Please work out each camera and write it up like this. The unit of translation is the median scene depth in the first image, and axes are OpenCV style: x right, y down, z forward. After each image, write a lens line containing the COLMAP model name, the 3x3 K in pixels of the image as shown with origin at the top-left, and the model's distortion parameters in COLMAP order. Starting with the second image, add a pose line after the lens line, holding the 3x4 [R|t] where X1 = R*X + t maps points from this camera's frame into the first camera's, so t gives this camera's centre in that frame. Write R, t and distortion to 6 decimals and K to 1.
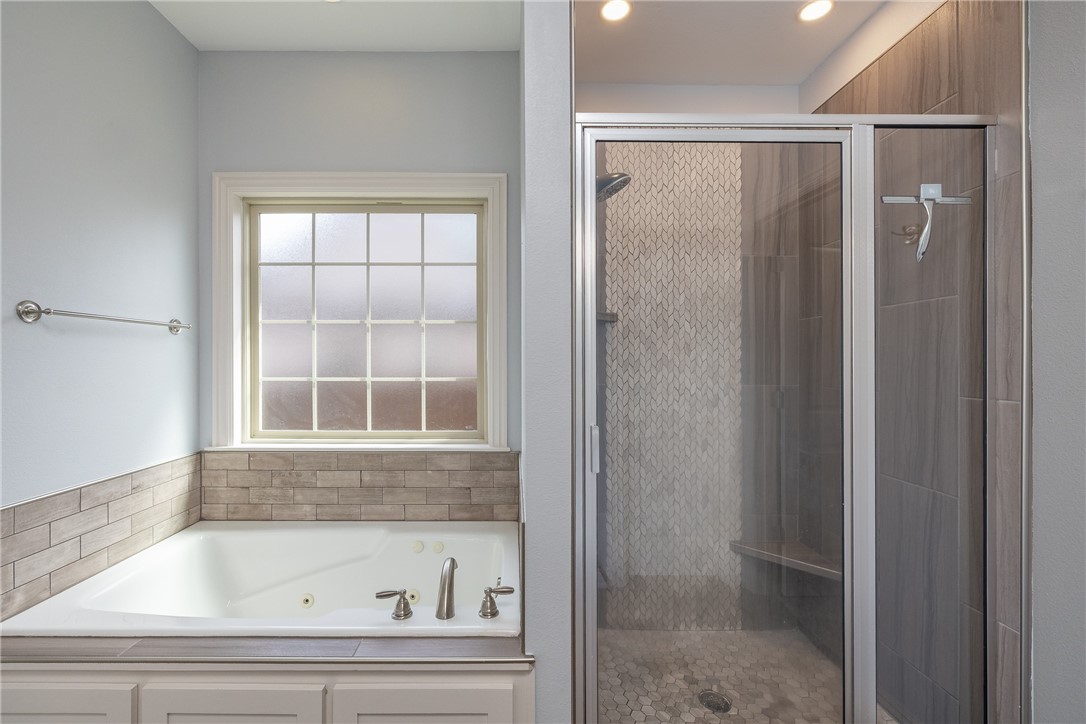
lens RADIAL K [[455.6, 0, 536.3], [0, 455.6, 359.6], [0, 0, 1]] dist [-0.000533, 0.000588]
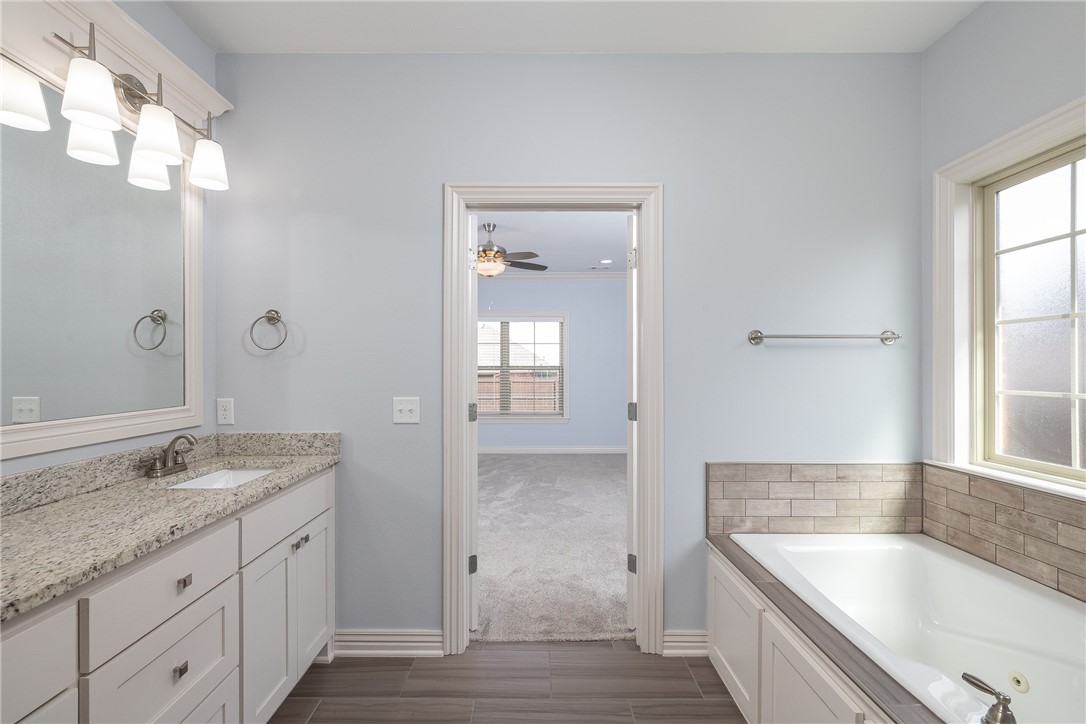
lens RADIAL K [[455.6, 0, 523.2], [0, 455.6, 371.4], [0, 0, 1]] dist [-0.000533, 0.000588]
pose [[-0.026169, 0.000505, -0.999657, 0.263477], [0.003446, 0.999994, 0.000415, 0.002165], [0.999652, -0.003434, -0.026171, 0.171594]]
